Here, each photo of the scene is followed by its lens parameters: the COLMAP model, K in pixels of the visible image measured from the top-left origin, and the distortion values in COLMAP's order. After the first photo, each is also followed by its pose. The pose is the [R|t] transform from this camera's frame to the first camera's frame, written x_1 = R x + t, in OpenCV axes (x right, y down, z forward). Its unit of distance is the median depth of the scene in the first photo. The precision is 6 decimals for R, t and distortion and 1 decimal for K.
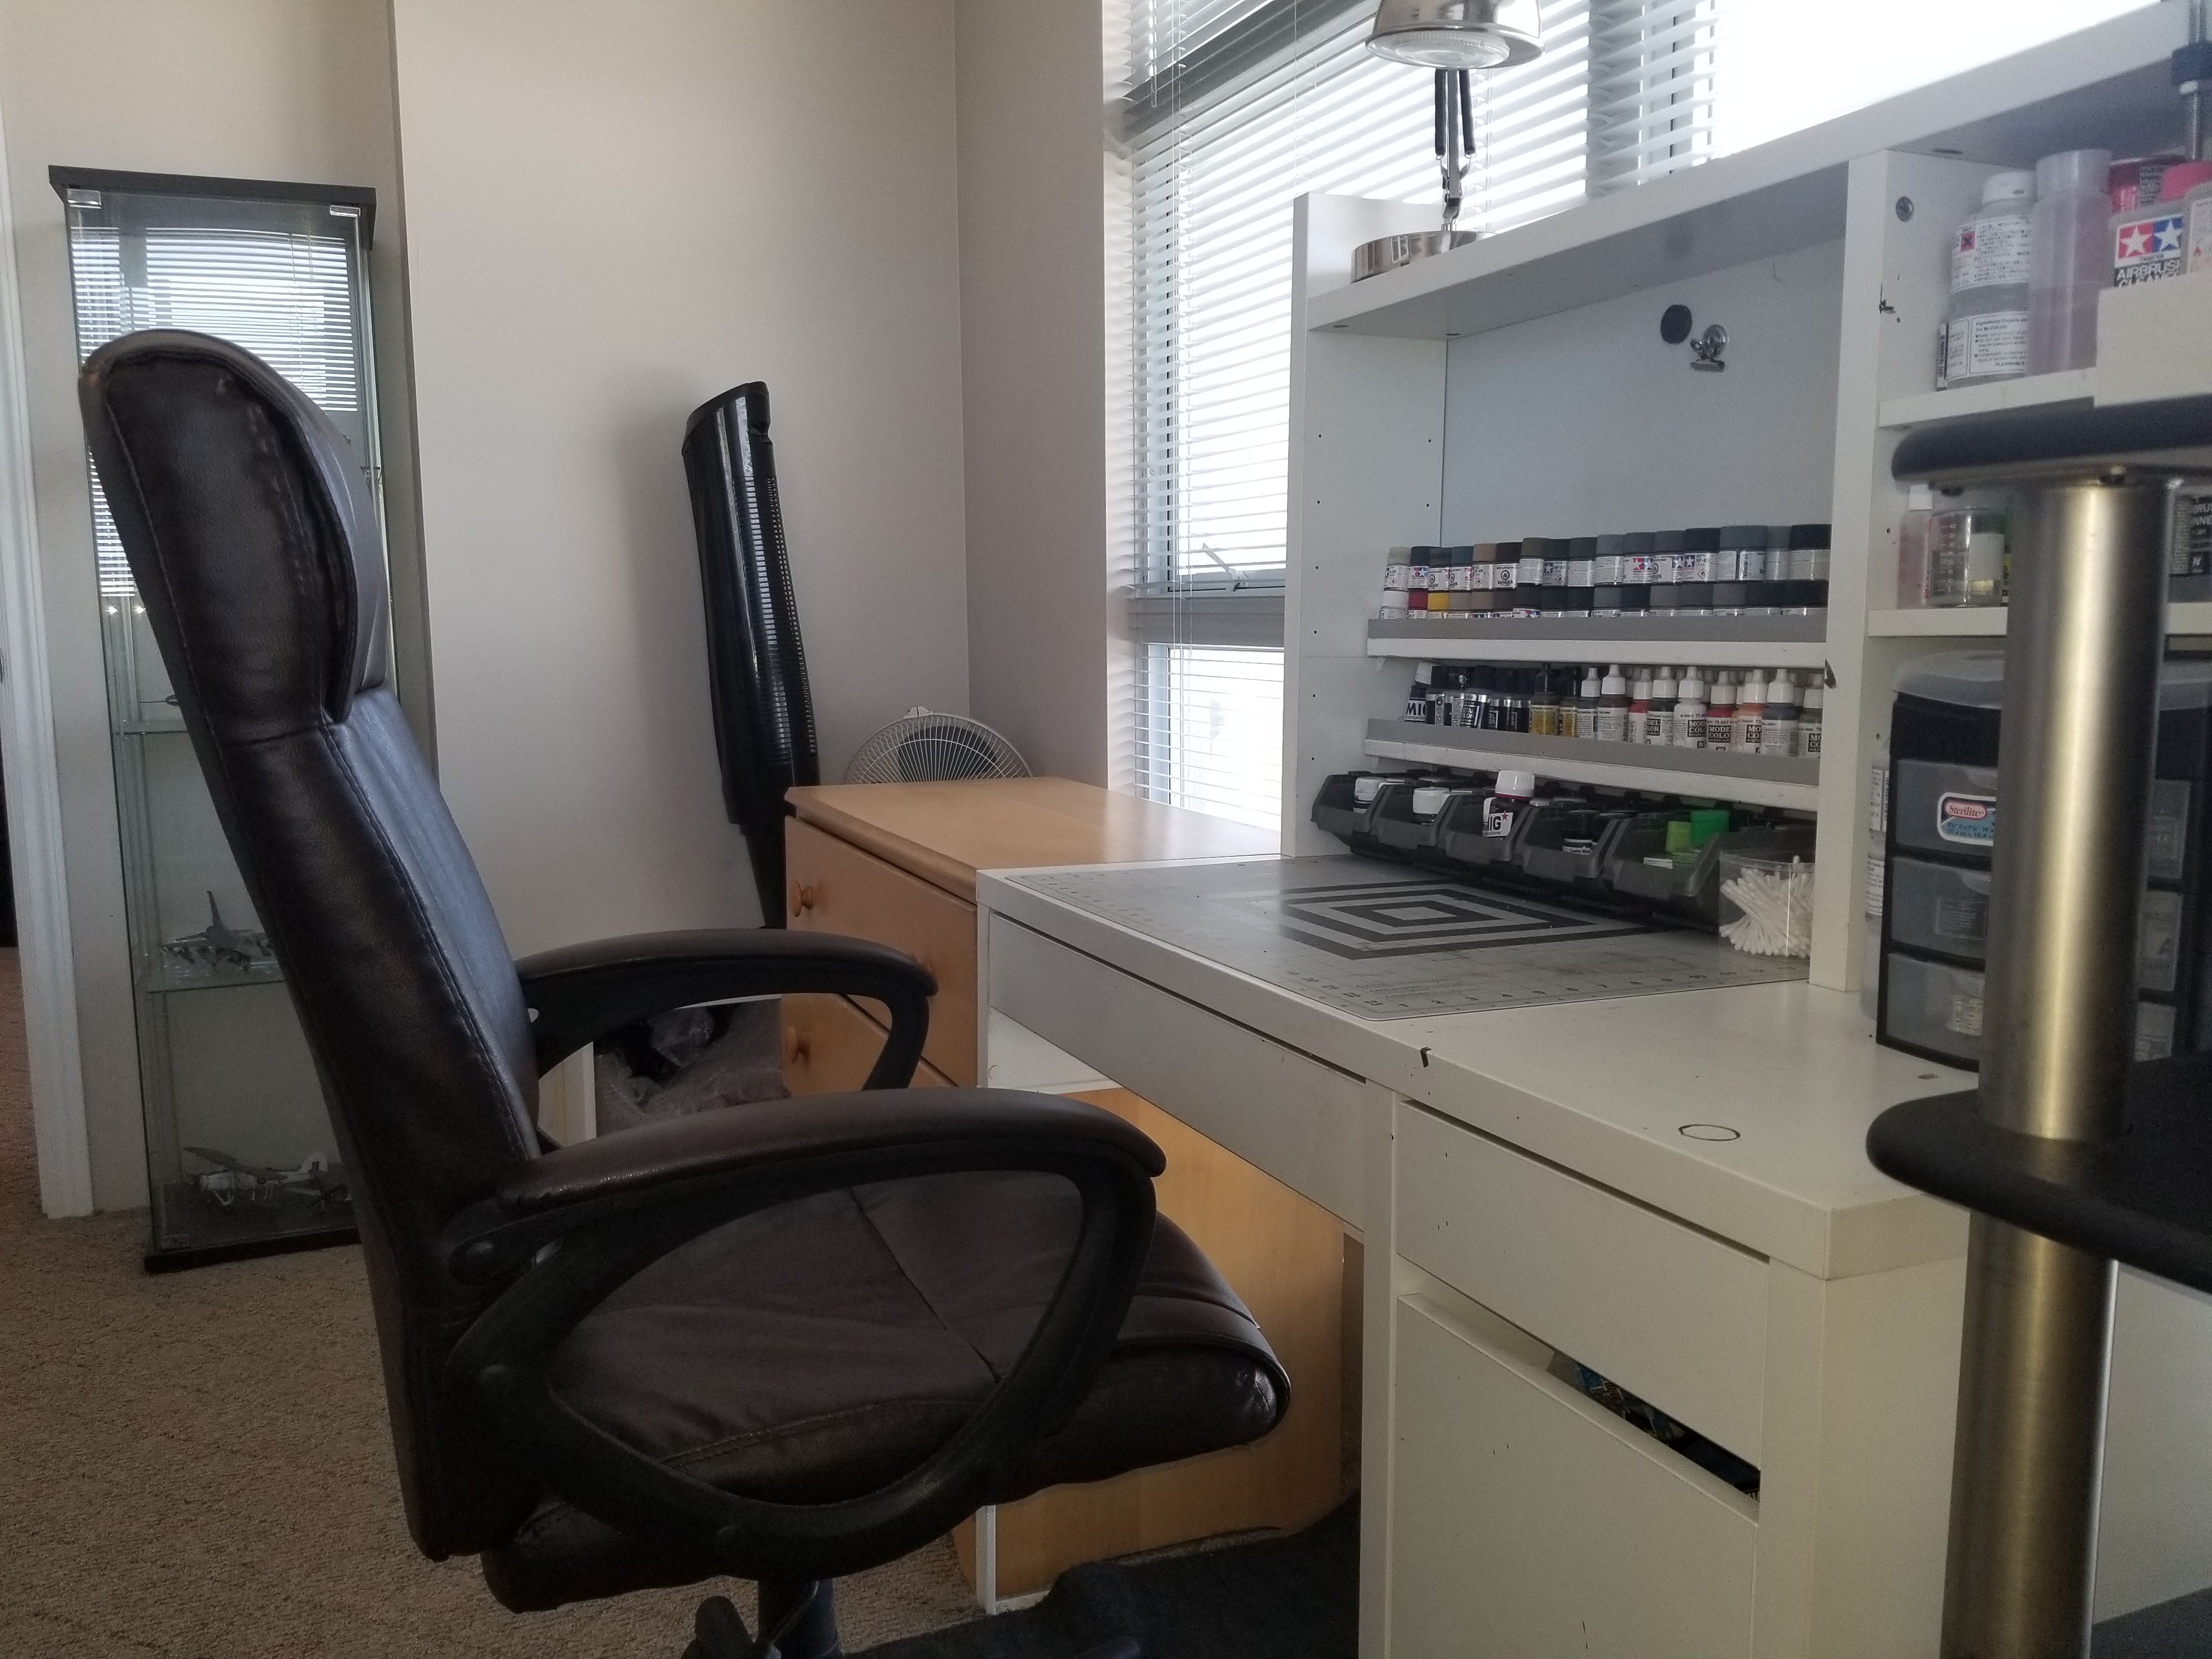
lens RADIAL K [[1739.8, 0, 1093.9], [0, 1739.8, 846.3], [0, 0, 1]] dist [0.052603, -0.080863]
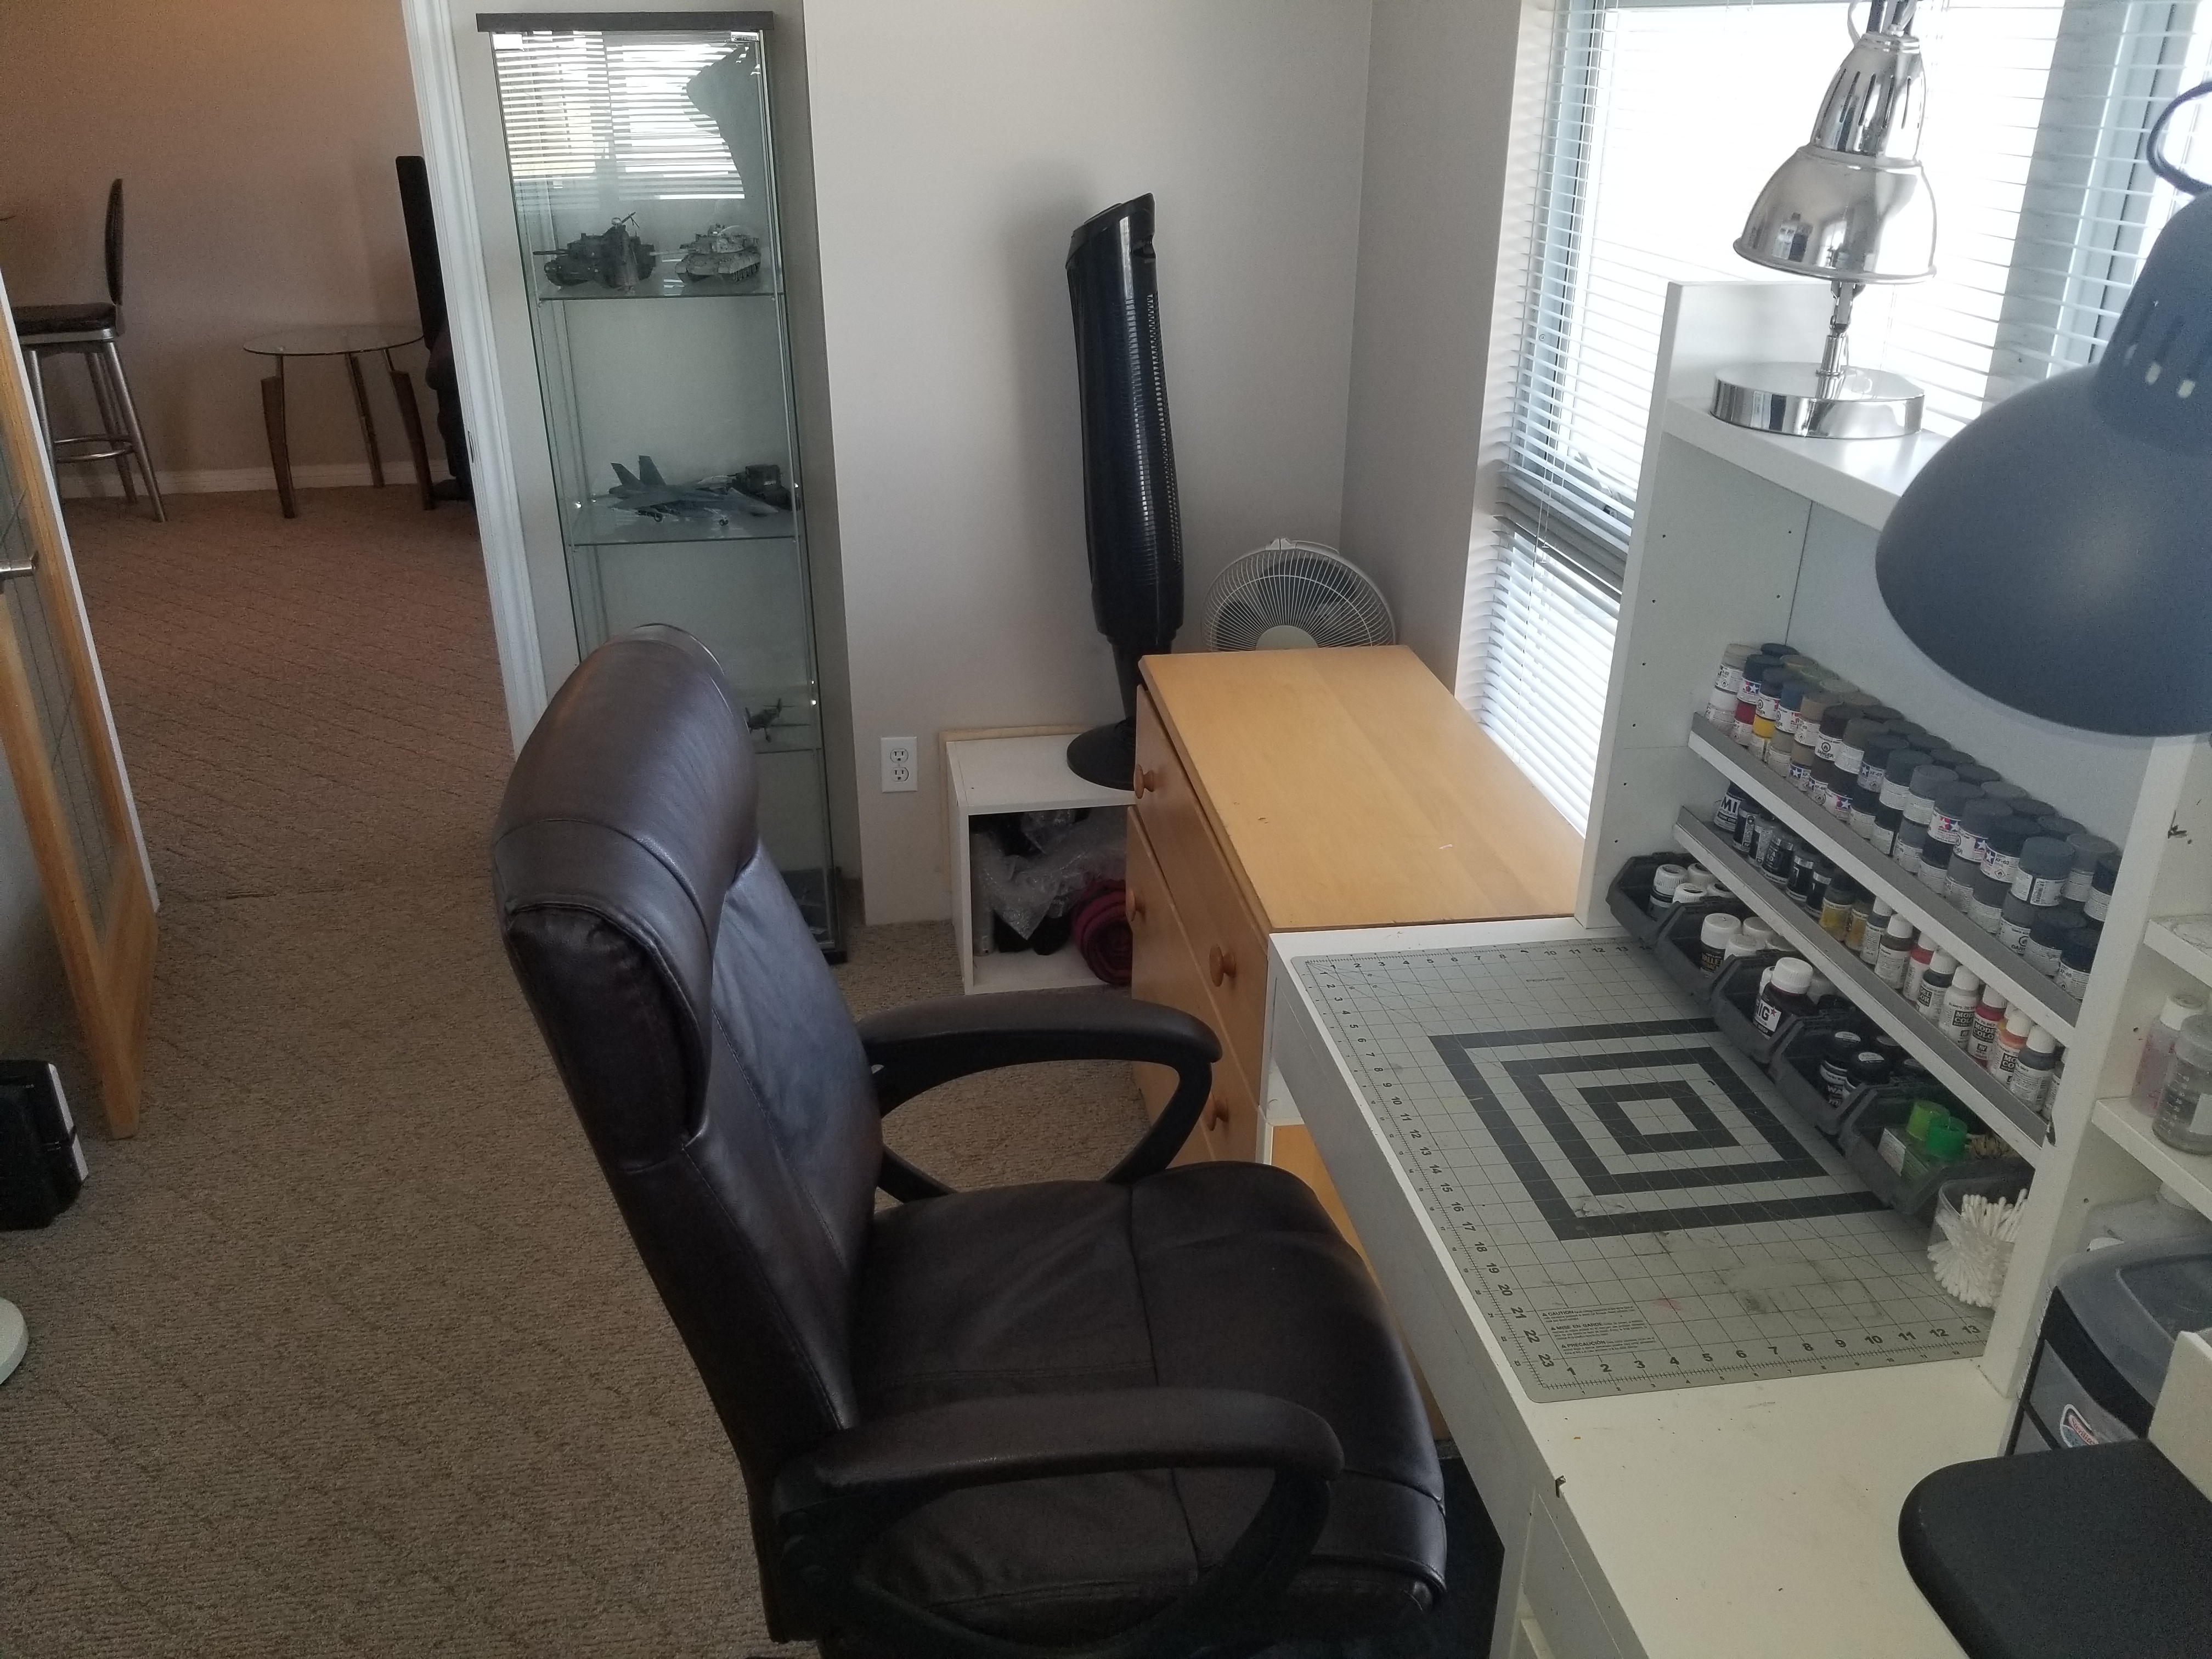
lens RADIAL K [[1739.8, 0, 1084.8], [0, 1739.8, 861.3], [0, 0, 1]] dist [0.052603, -0.080863]
pose [[0.969076, 0.111548, -0.220109, 0.051676], [-0.039782, 0.950948, 0.306781, -0.345558], [0.243533, -0.288538, 0.925979, -0.026060]]
